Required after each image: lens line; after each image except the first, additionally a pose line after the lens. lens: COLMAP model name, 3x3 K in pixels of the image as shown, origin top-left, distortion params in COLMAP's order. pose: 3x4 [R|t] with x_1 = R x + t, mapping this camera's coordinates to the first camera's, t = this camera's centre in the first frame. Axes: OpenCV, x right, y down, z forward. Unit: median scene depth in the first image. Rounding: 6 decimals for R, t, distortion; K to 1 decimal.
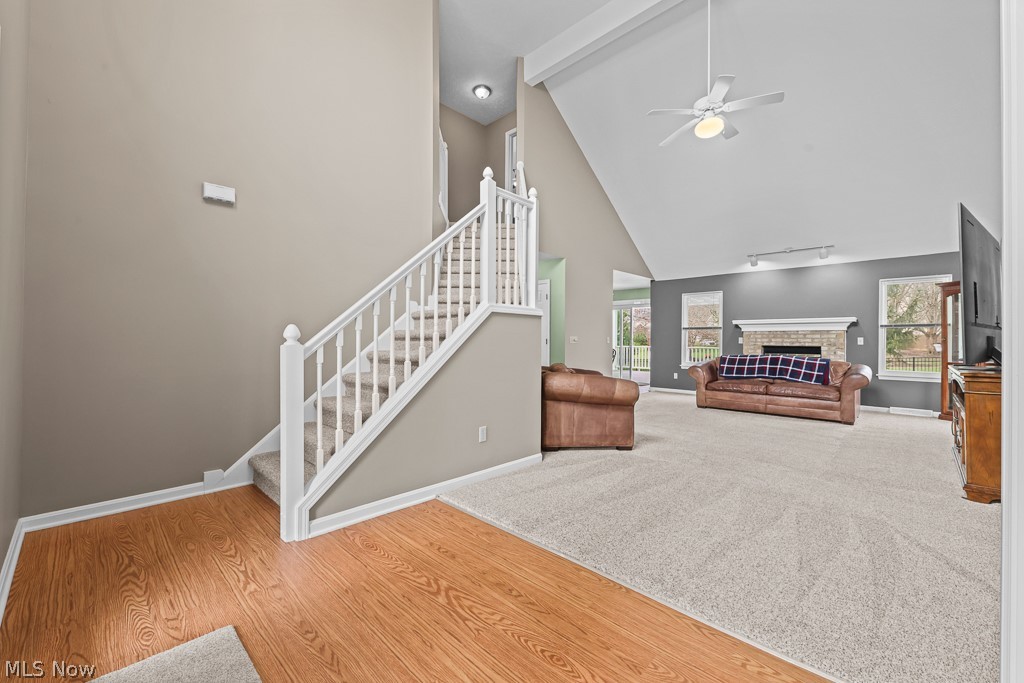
lens RADIAL K [[410.3, 0, 508.6], [0, 410.3, 340.8], [0, 0, 1]] dist [0.001206, -0.000150]
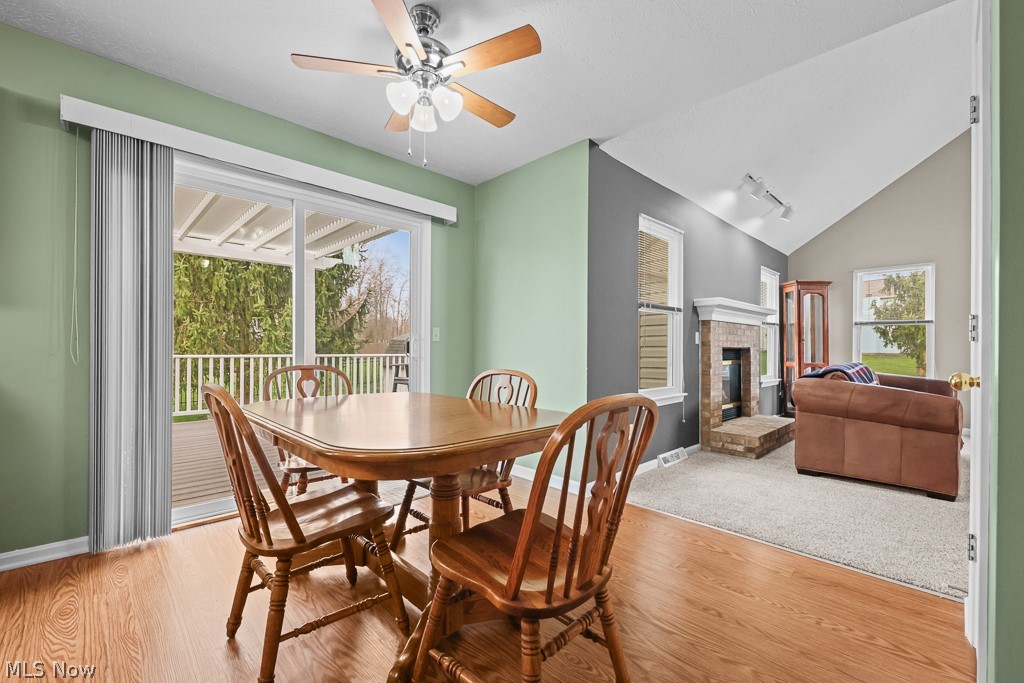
lens RADIAL K [[429.7, 0, 513.7], [0, 429.7, 349.1], [0, 0, 1]] dist [0.009744, -0.000014]
pose [[0.029840, -0.003746, 0.999548, 0.026187], [-0.002700, 0.999989, 0.003828, 0.013496], [-0.999551, -0.002813, 0.029830, 1.362747]]
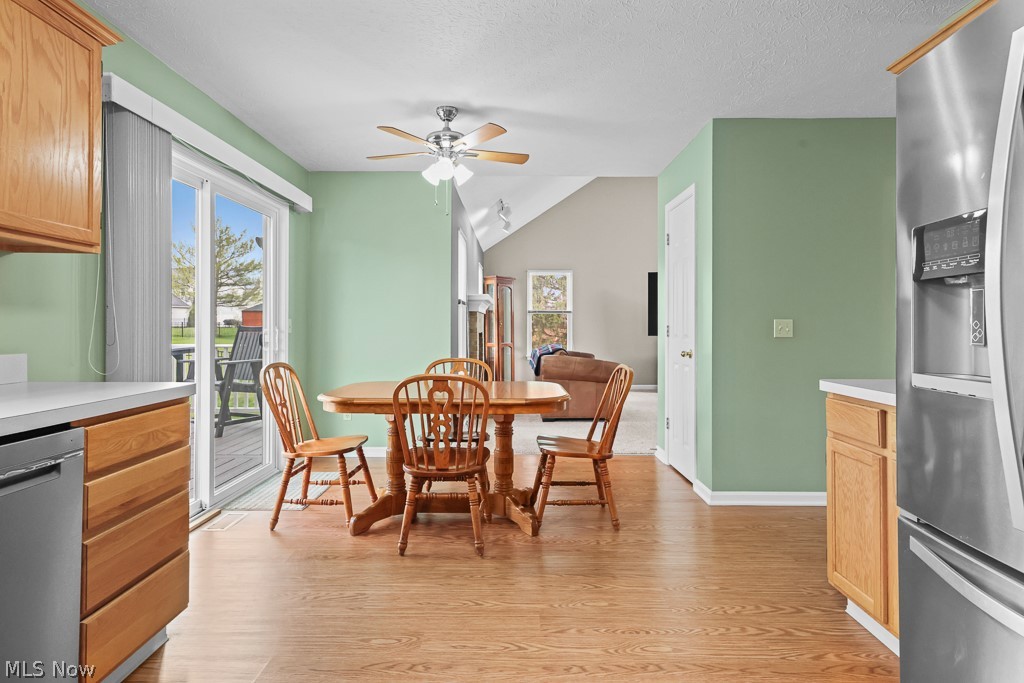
lens RADIAL K [[564.2, 0, 514.1], [0, 564.2, 325.2], [0, 0, 1]] dist [0.022211, 0.001261]
pose [[-0.694993, -0.003270, 0.719010, -0.104969], [-0.001904, 0.999995, 0.002707, -0.004605], [-0.719014, 0.000513, -0.694995, 1.732660]]
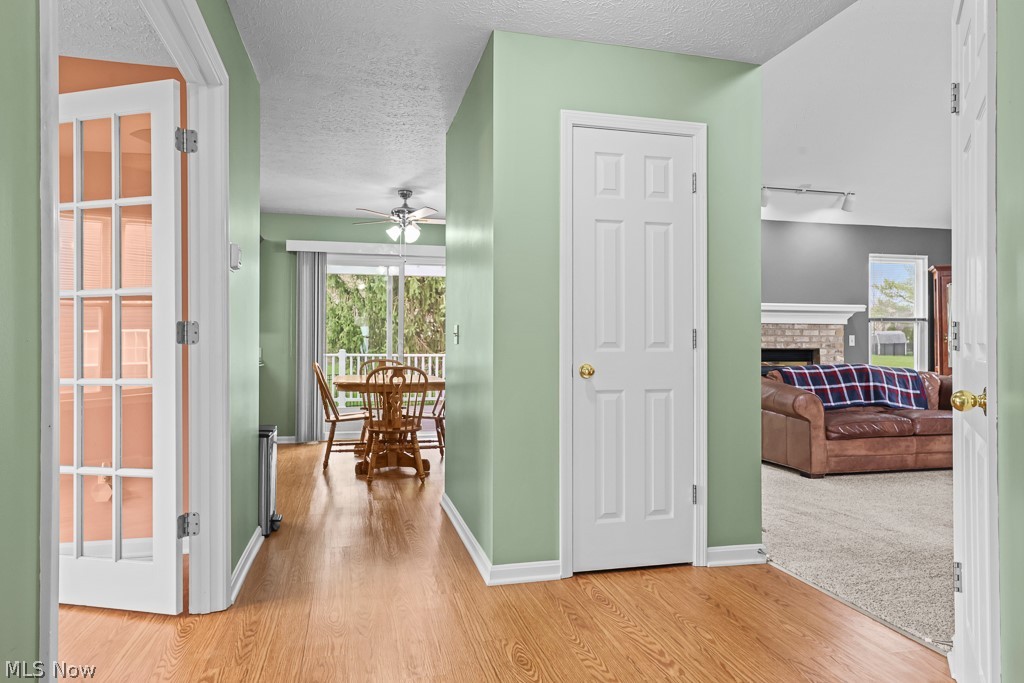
lens RADIAL K [[663.1, 0, 512.0], [0, 663.1, 341.5], [0, 0, 1]] dist [0.000583, 0.000070]
pose [[0.532976, 0.002089, 0.846128, -0.361859], [0.001881, 0.999992, -0.003653, 0.005051], [-0.846128, 0.003538, 0.532968, 0.848055]]
